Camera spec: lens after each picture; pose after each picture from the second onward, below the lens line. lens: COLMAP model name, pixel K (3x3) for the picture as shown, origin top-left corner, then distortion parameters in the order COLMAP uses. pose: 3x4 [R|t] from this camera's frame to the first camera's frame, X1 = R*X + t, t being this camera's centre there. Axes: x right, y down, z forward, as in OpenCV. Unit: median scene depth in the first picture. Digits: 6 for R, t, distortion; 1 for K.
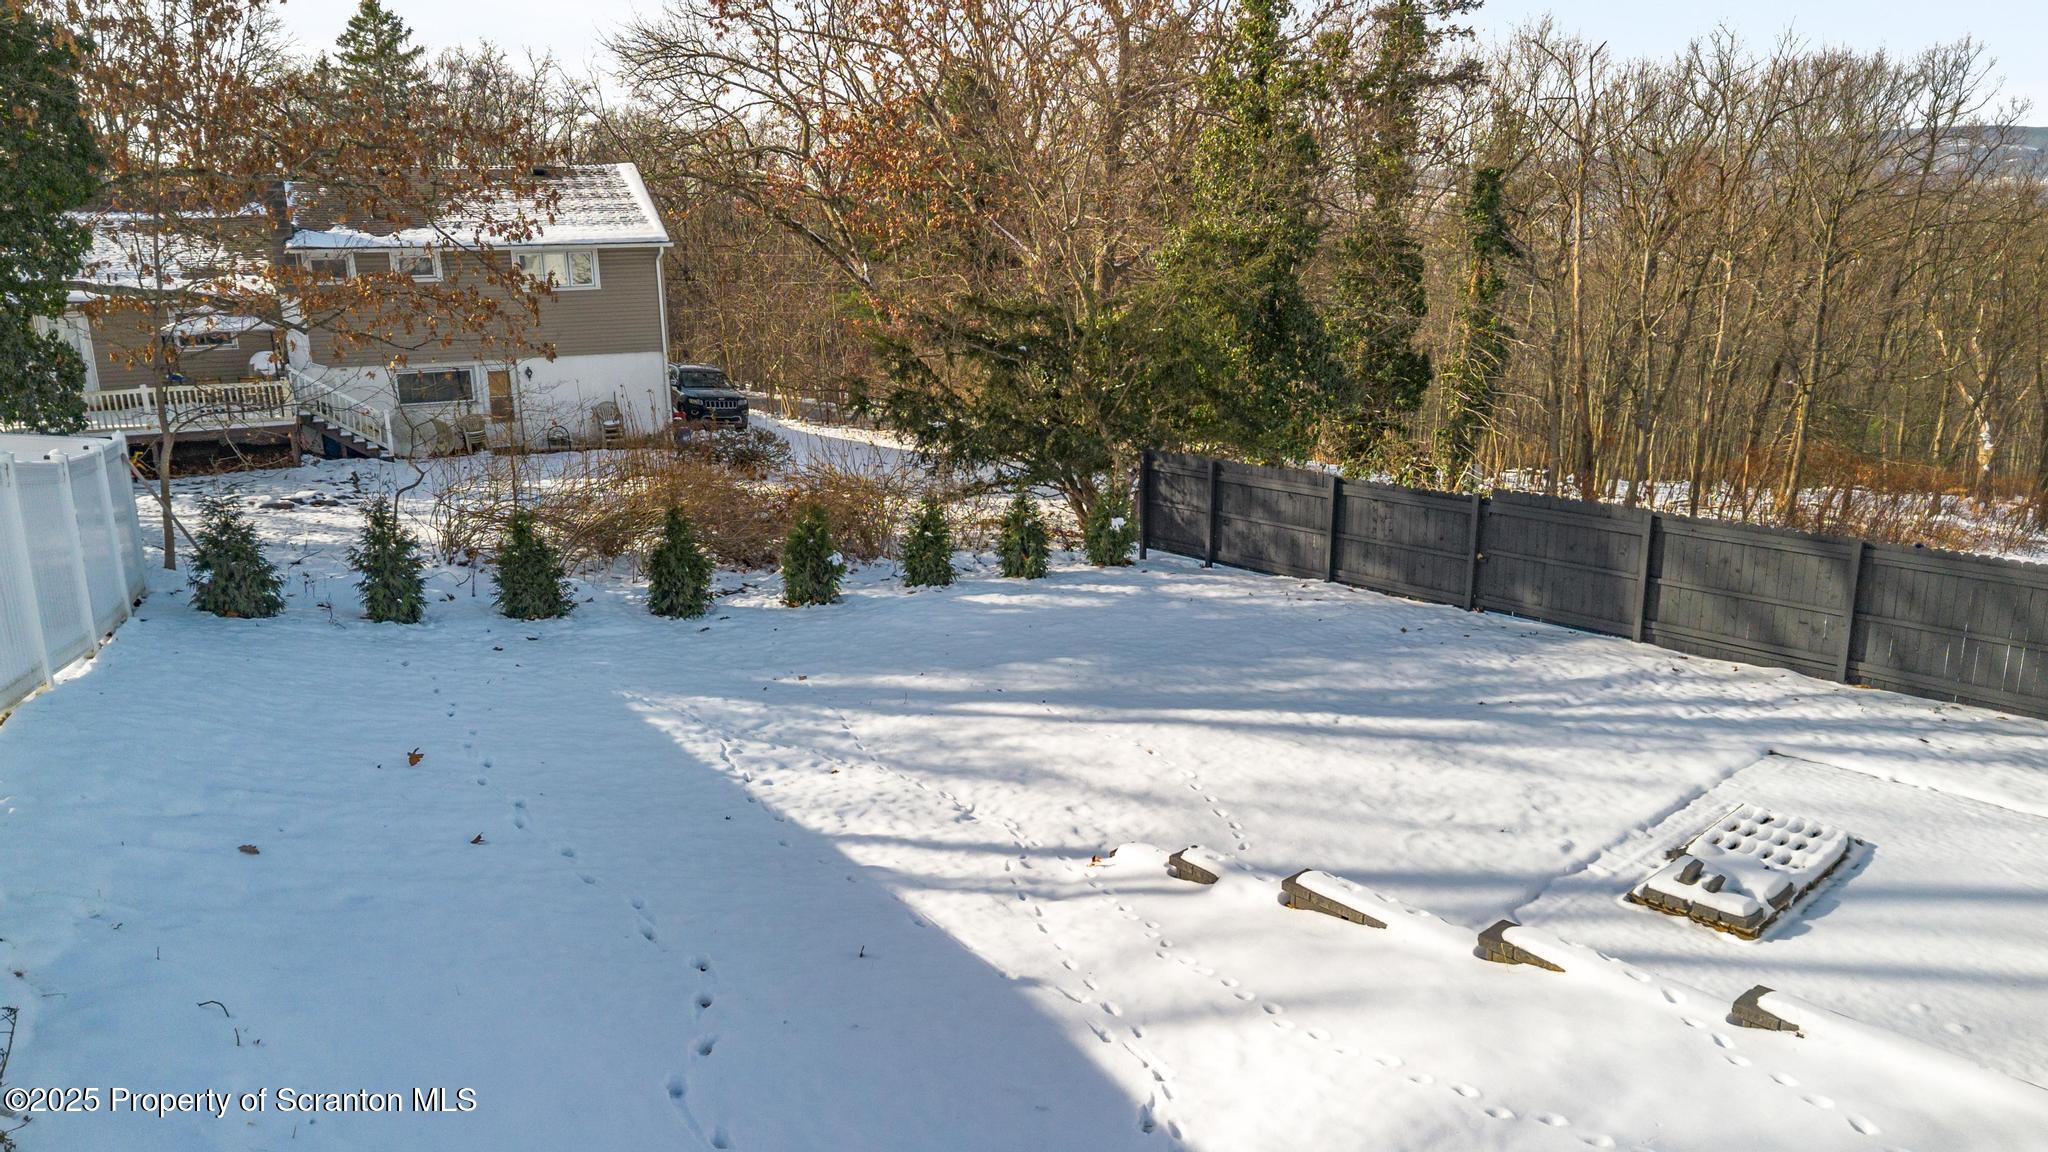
lens RADIAL K [[1396.6, 0, 1024.0], [0, 1396.6, 576.0], [0, 0, 1]] dist [0.075048, -0.081054]
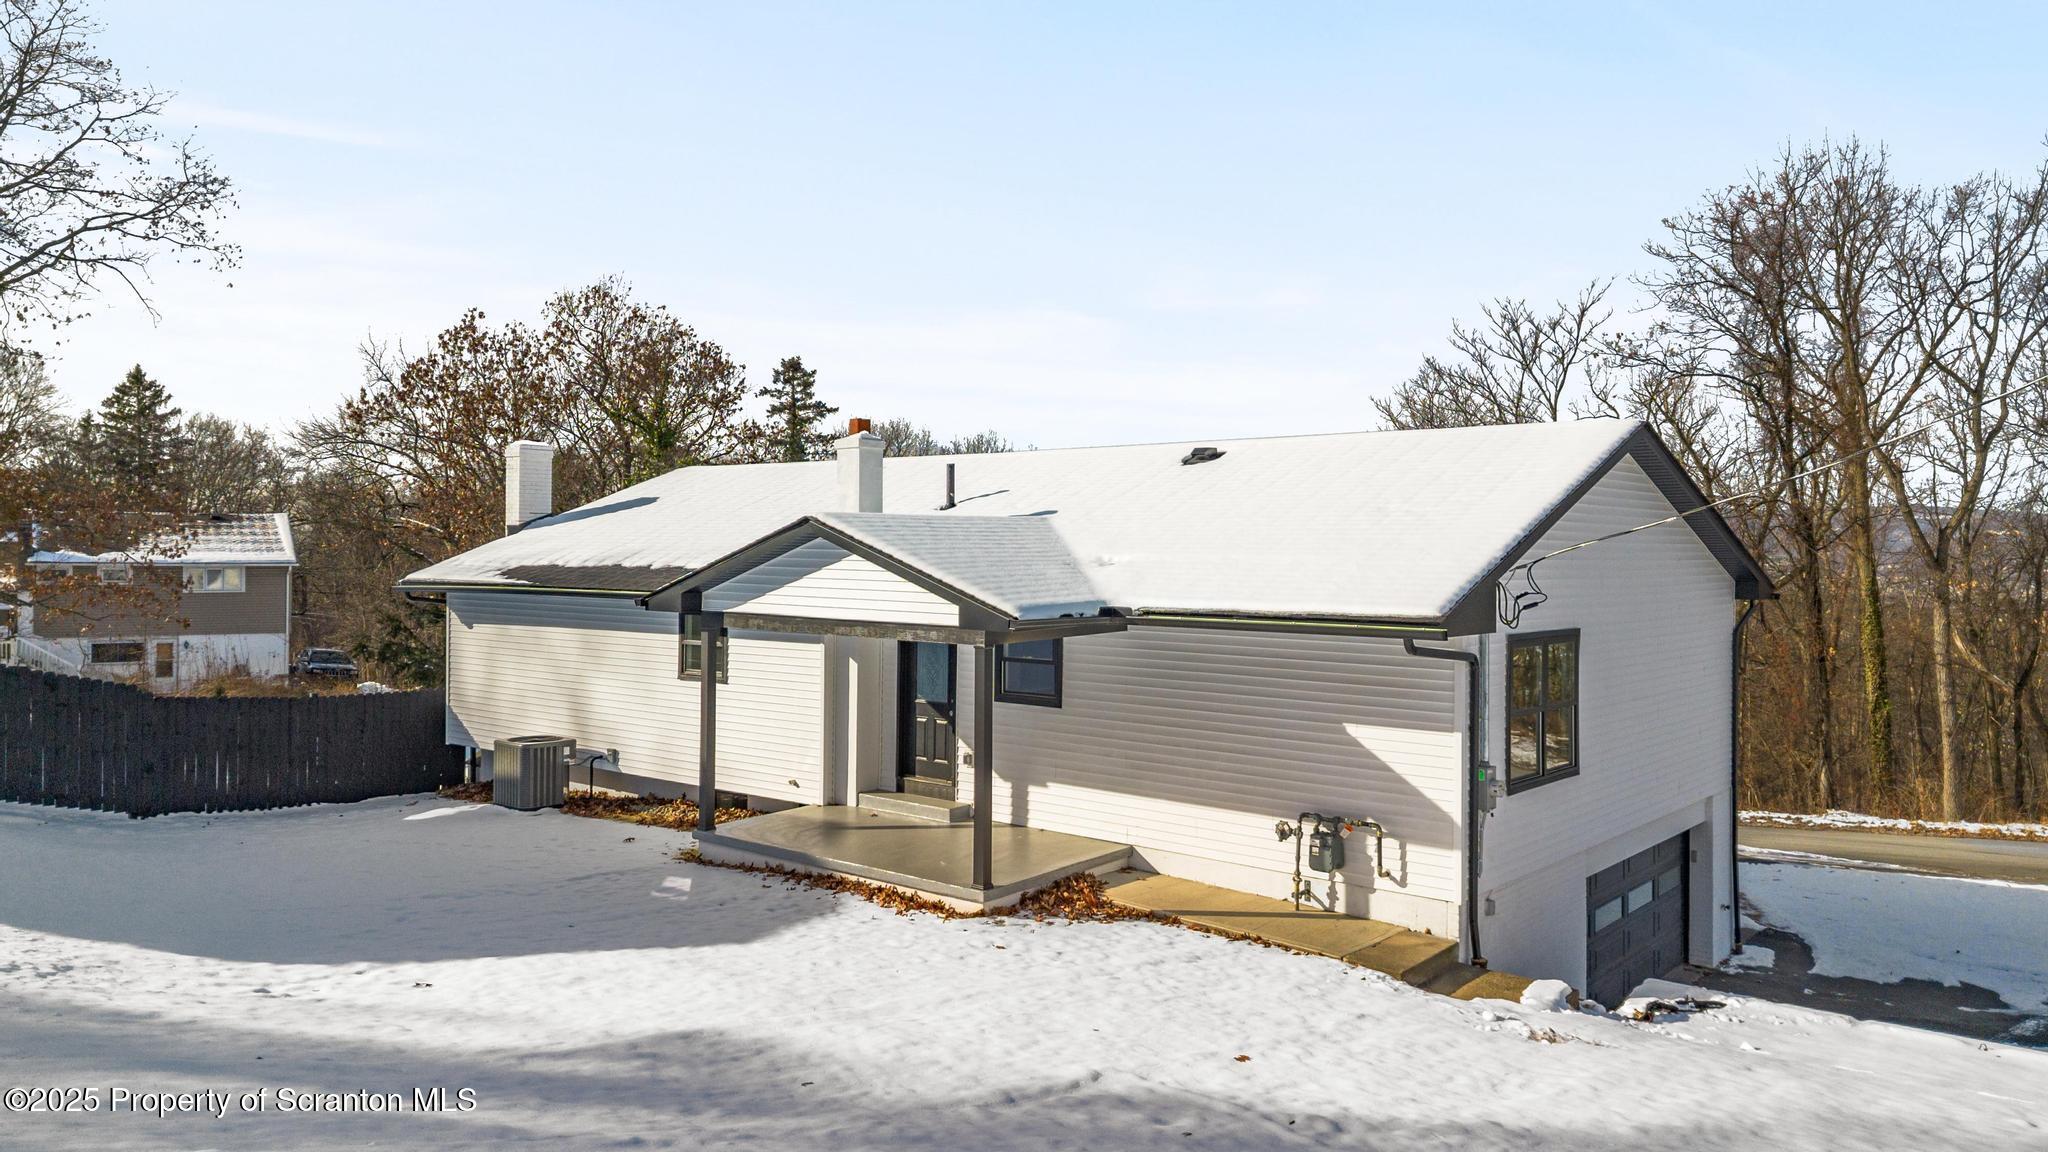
lens RADIAL K [[1396.6, 0, 1024.0], [0, 1396.6, 576.0], [0, 0, 1]] dist [0.075048, -0.081054]
pose [[0.989875, 0.020583, 0.140441, 0.311395], [0.013267, 0.971682, -0.235921, 0.149958], [-0.141320, 0.235395, 0.961570, -0.589134]]
